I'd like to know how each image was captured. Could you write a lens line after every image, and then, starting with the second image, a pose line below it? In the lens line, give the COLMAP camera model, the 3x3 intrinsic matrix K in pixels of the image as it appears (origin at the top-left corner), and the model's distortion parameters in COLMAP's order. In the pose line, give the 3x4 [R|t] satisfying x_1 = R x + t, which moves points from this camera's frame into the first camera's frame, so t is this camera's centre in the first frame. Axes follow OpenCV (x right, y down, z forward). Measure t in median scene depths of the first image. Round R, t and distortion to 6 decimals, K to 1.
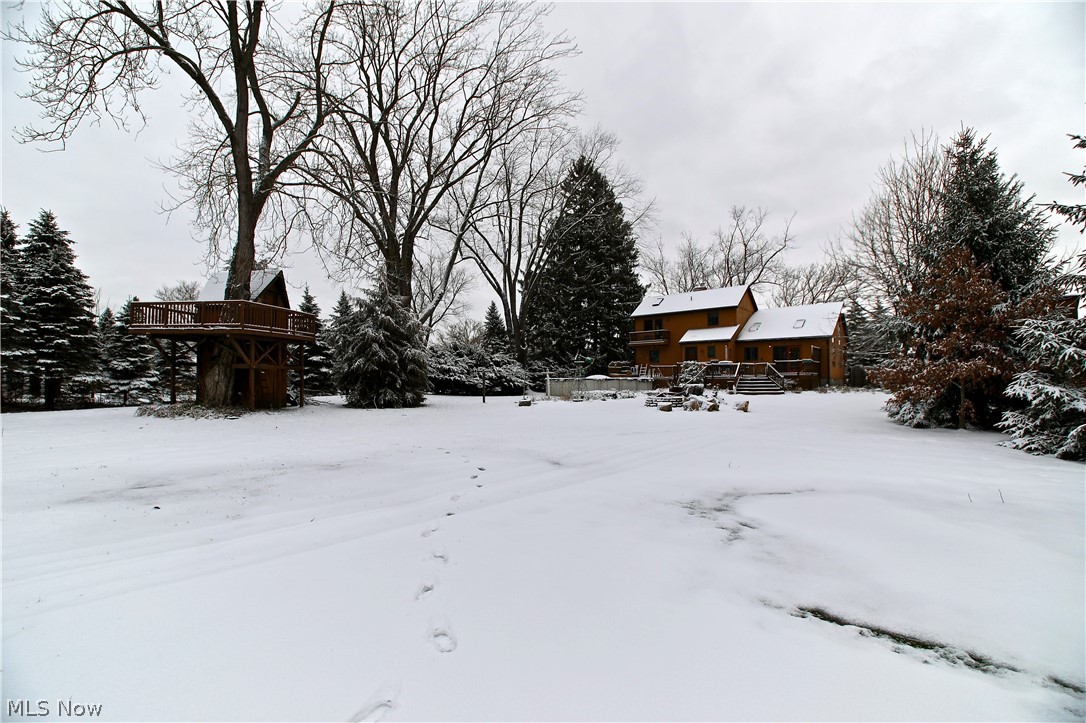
lens RADIAL K [[477.1, 0, 533.2], [0, 477.1, 366.5], [0, 0, 1]] dist [-0.032464, -0.006025]
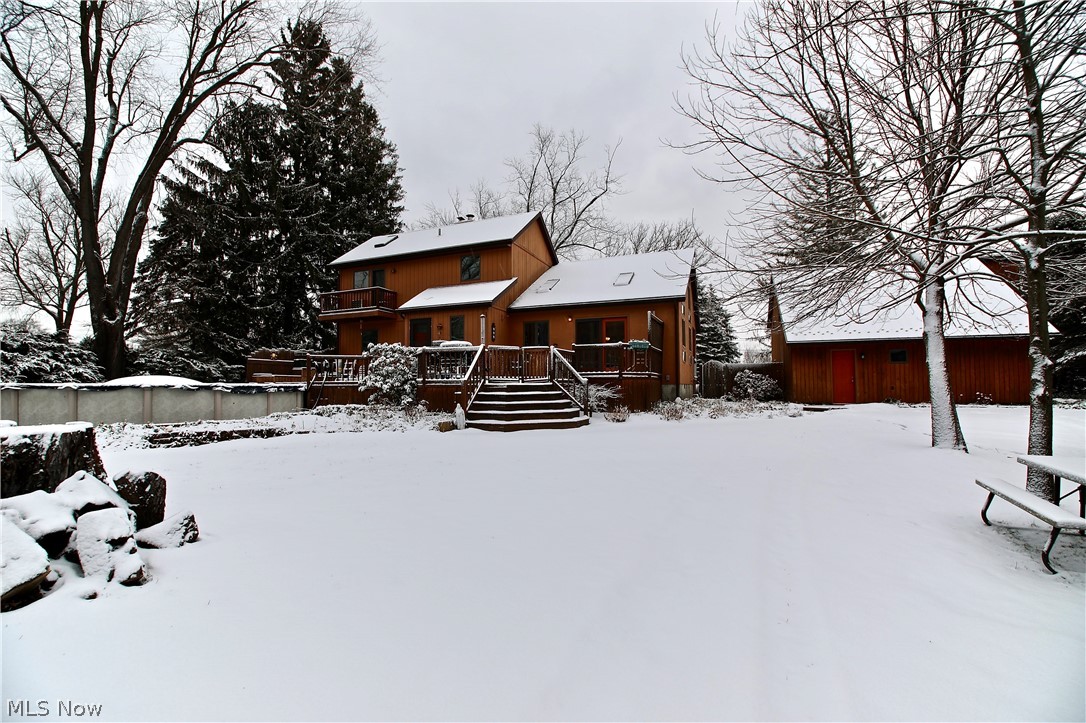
lens RADIAL K [[477.1, 0, 533.2], [0, 477.1, 366.5], [0, 0, 1]] dist [-0.032464, -0.006025]
pose [[0.948434, 0.008295, 0.316865, 0.297890], [-0.006147, 0.999951, -0.007777, 0.010777], [-0.316914, 0.005428, 0.948439, 0.523957]]
